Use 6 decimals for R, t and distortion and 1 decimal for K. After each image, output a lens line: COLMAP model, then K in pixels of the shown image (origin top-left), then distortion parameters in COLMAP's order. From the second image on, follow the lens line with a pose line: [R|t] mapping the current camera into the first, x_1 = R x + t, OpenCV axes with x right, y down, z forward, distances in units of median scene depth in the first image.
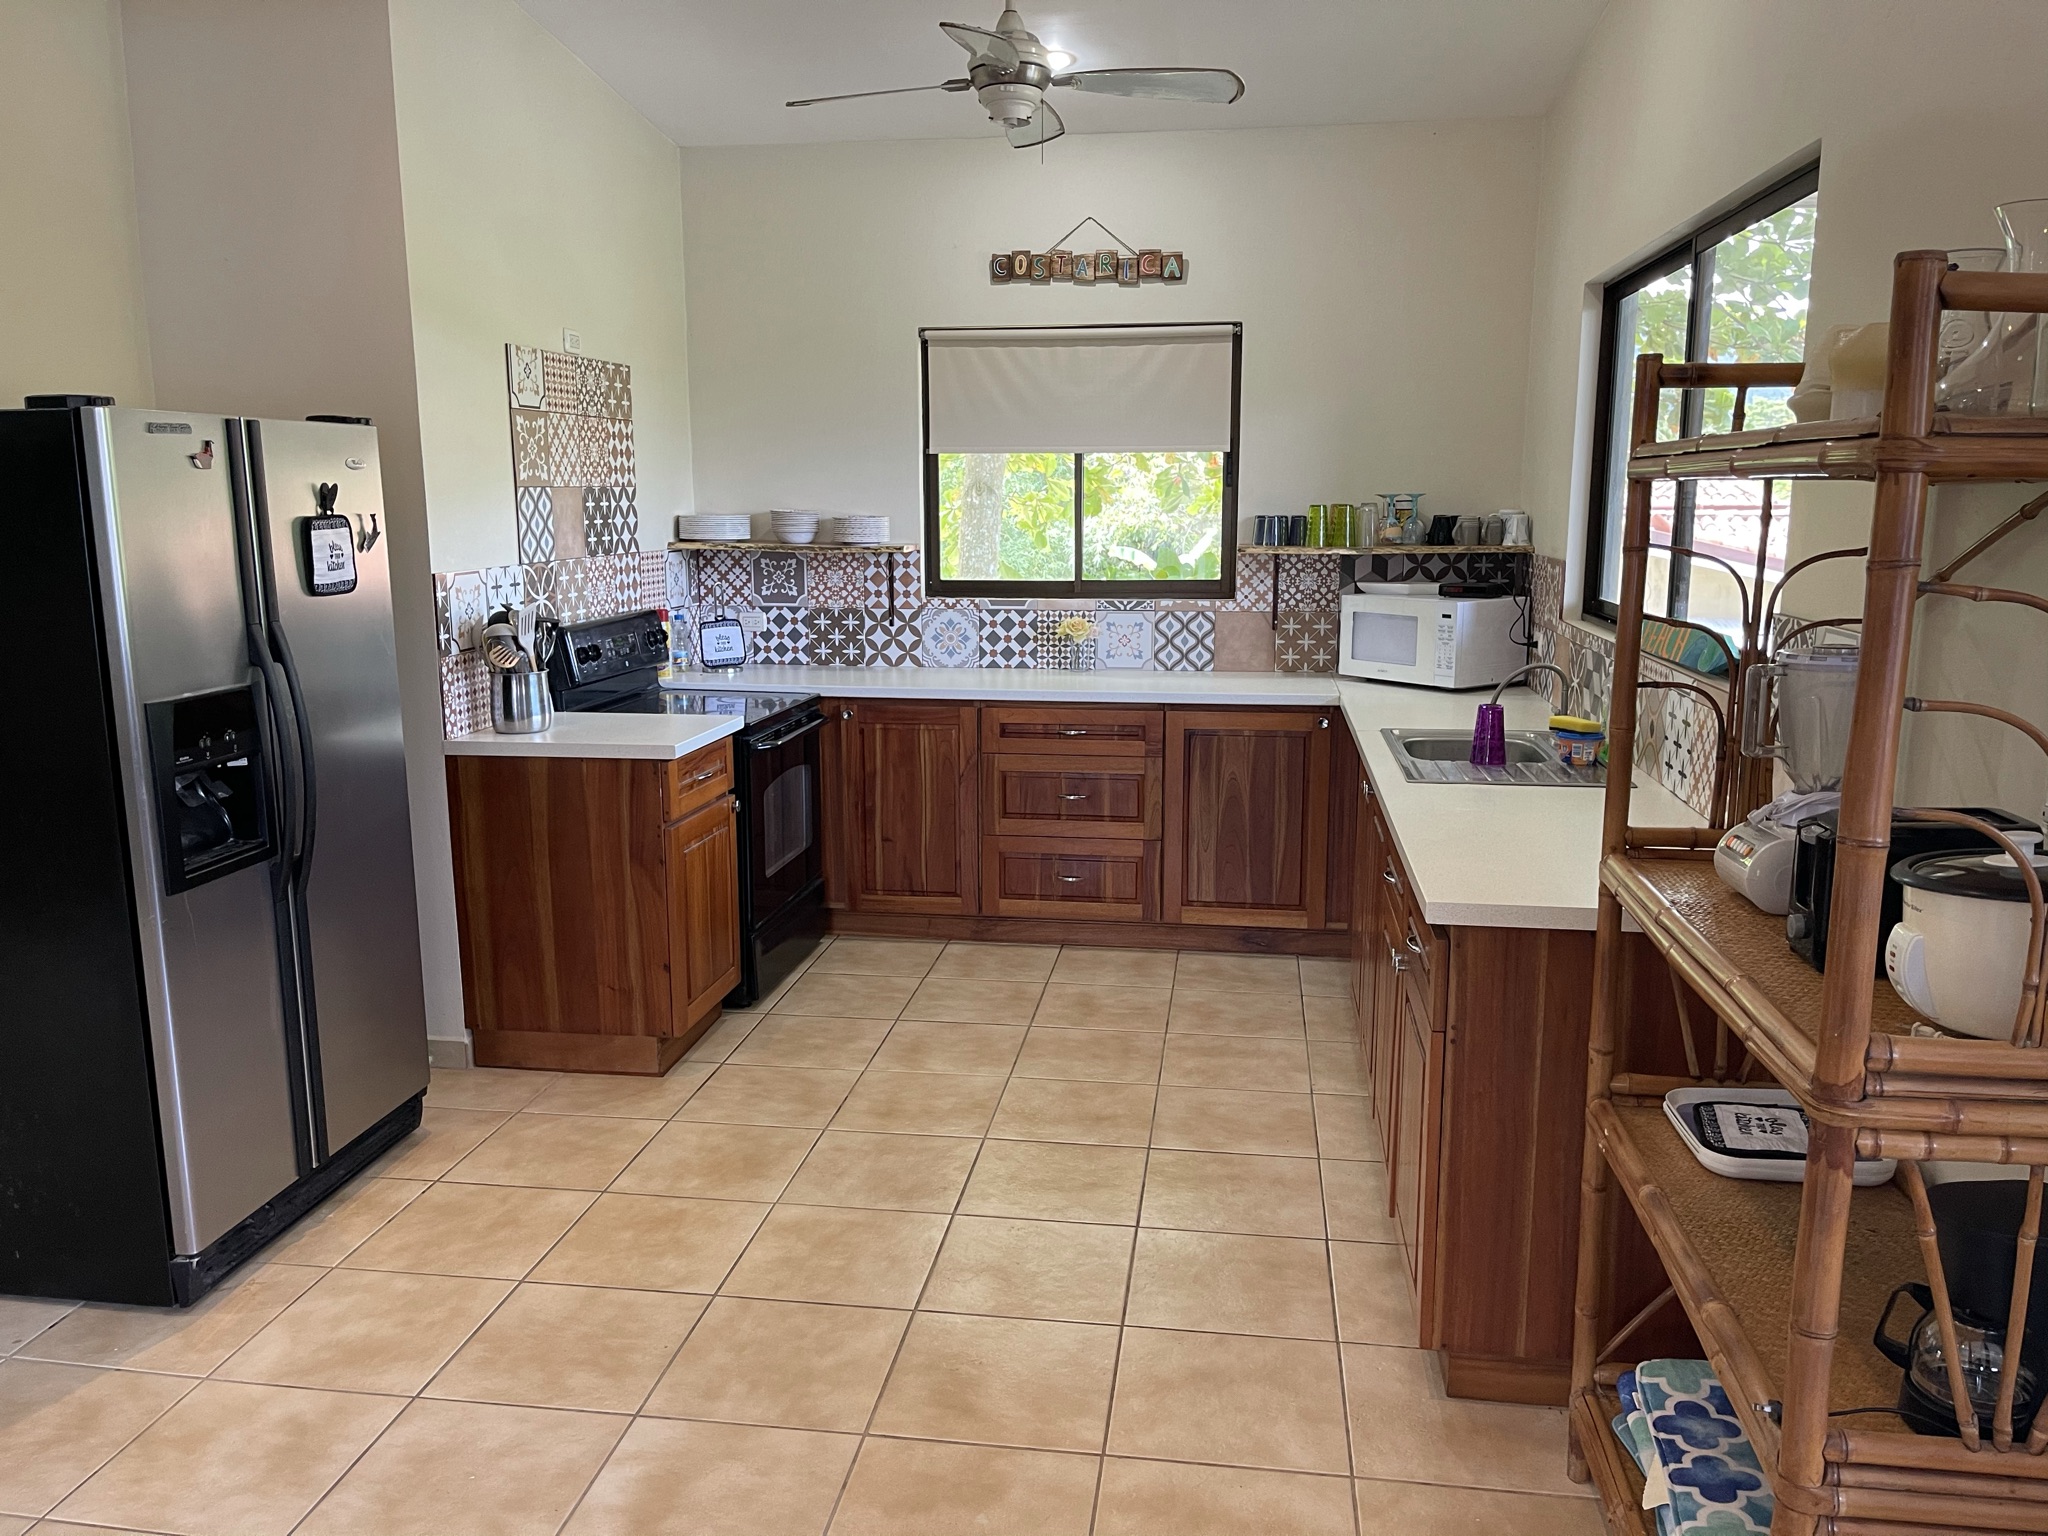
lens RADIAL K [[1544.5, 0, 1020.6], [0, 1544.5, 782.2], [0, 0, 1]] dist [0.045300, -0.031481]
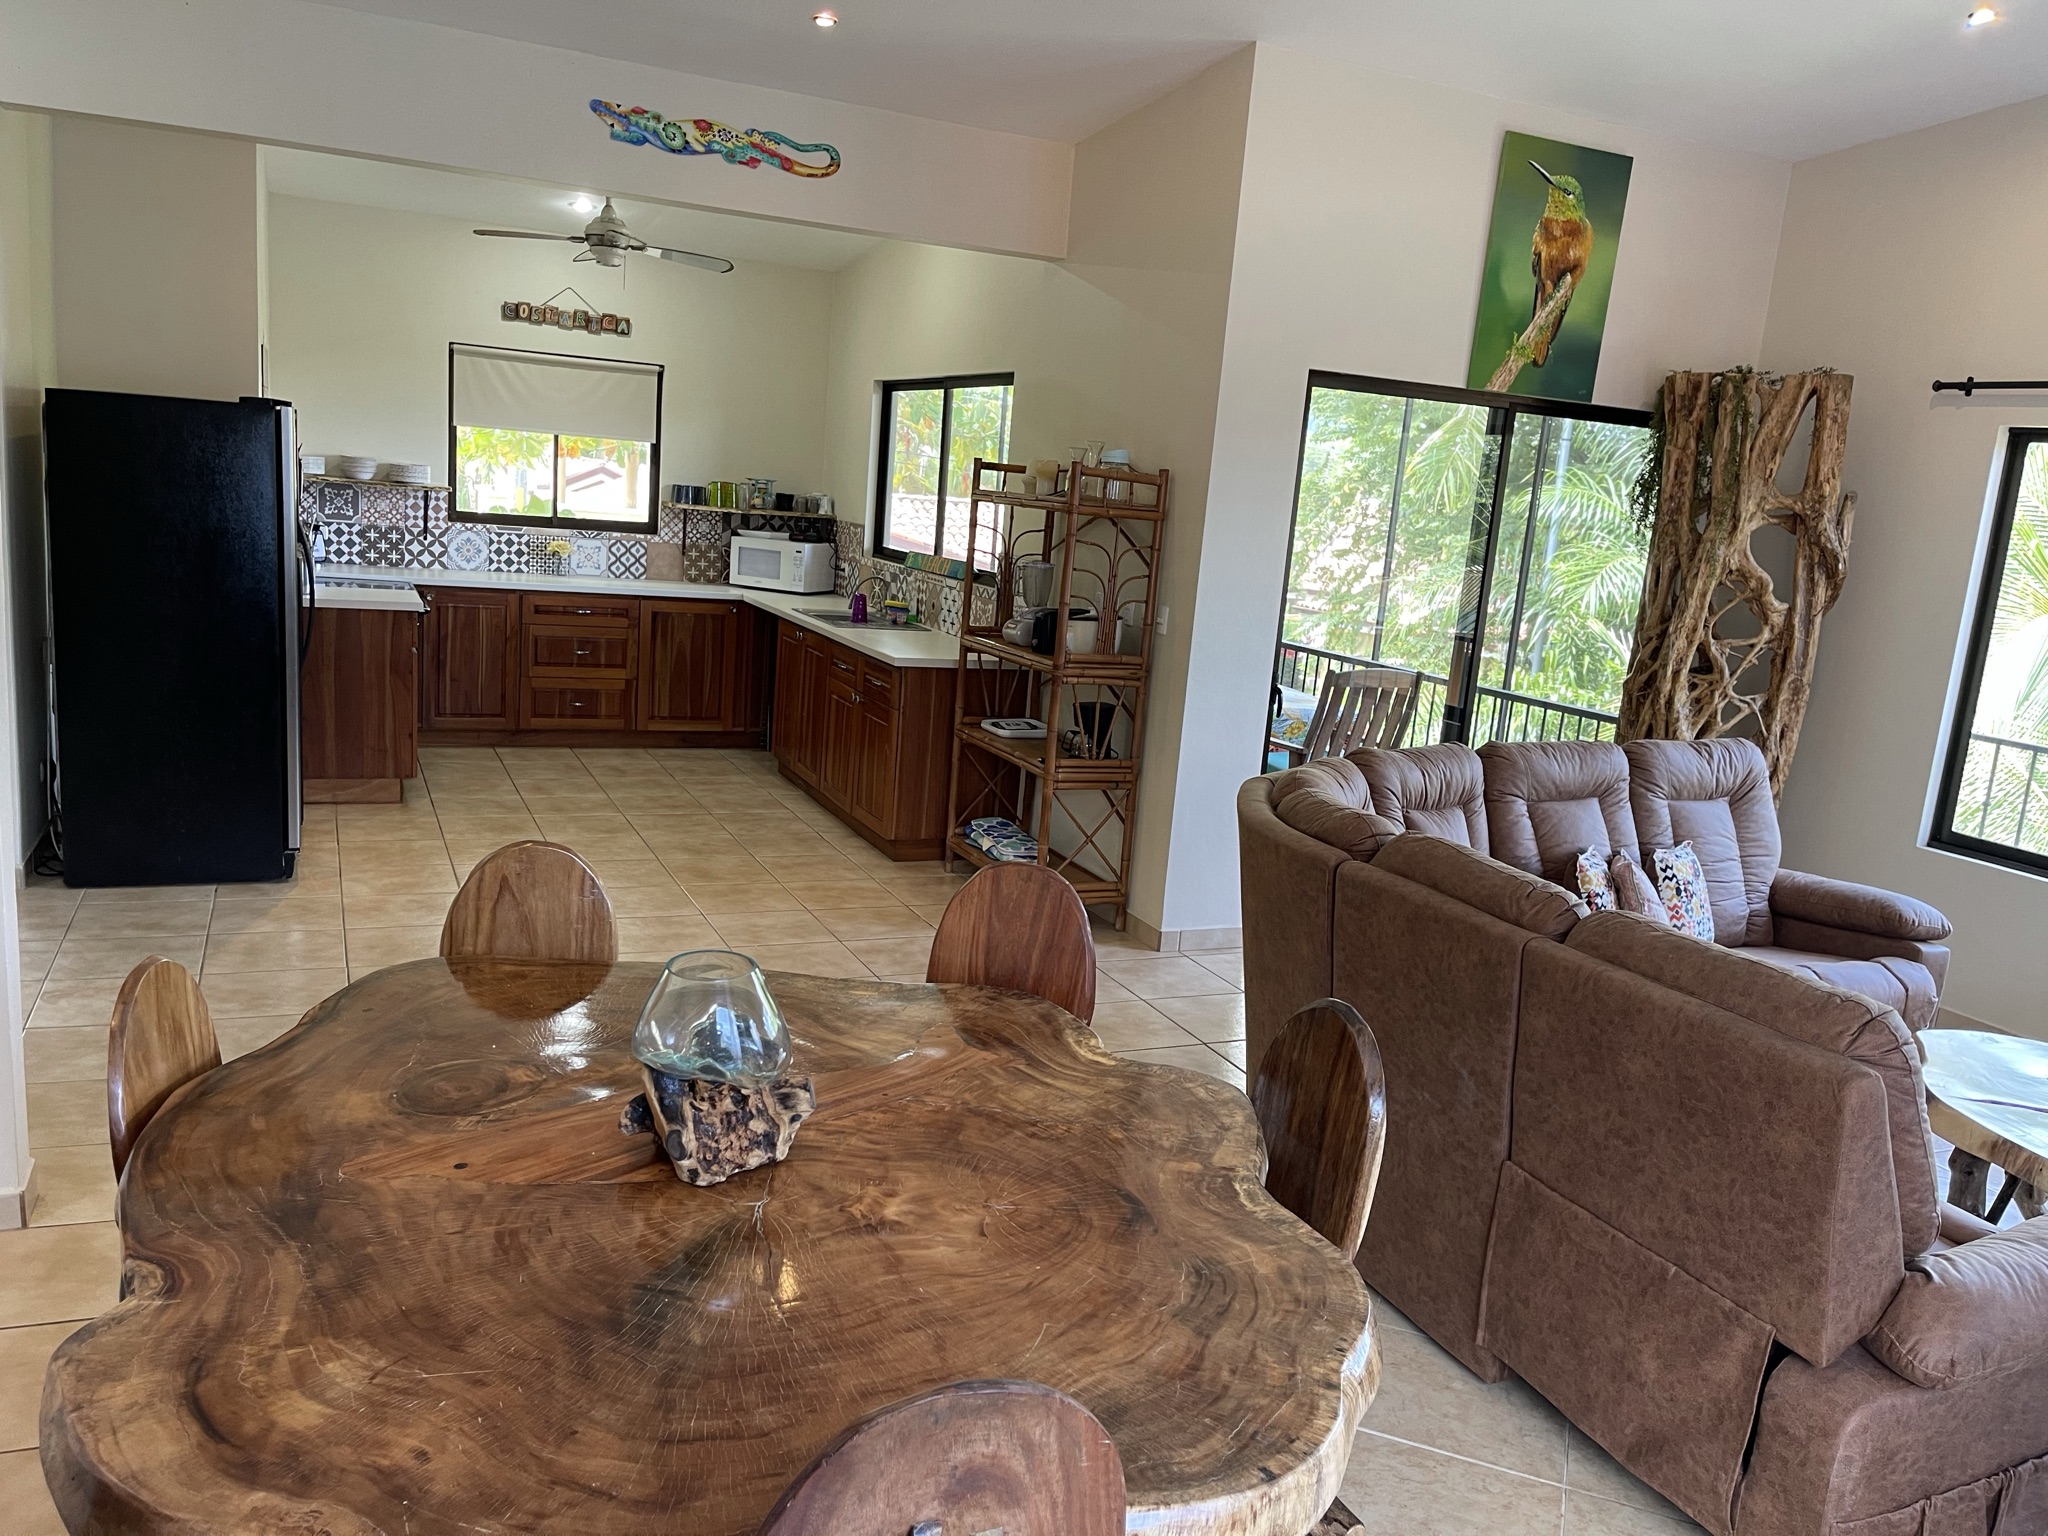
lens RADIAL K [[1544.5, 0, 1026.3], [0, 1544.5, 774.4], [0, 0, 1]] dist [0.045300, -0.031481]
pose [[0.838222, -0.030801, 0.544458, -0.434146], [0.016042, 0.999364, 0.031839, 0.087136], [-0.545093, -0.017954, 0.838183, -0.578460]]
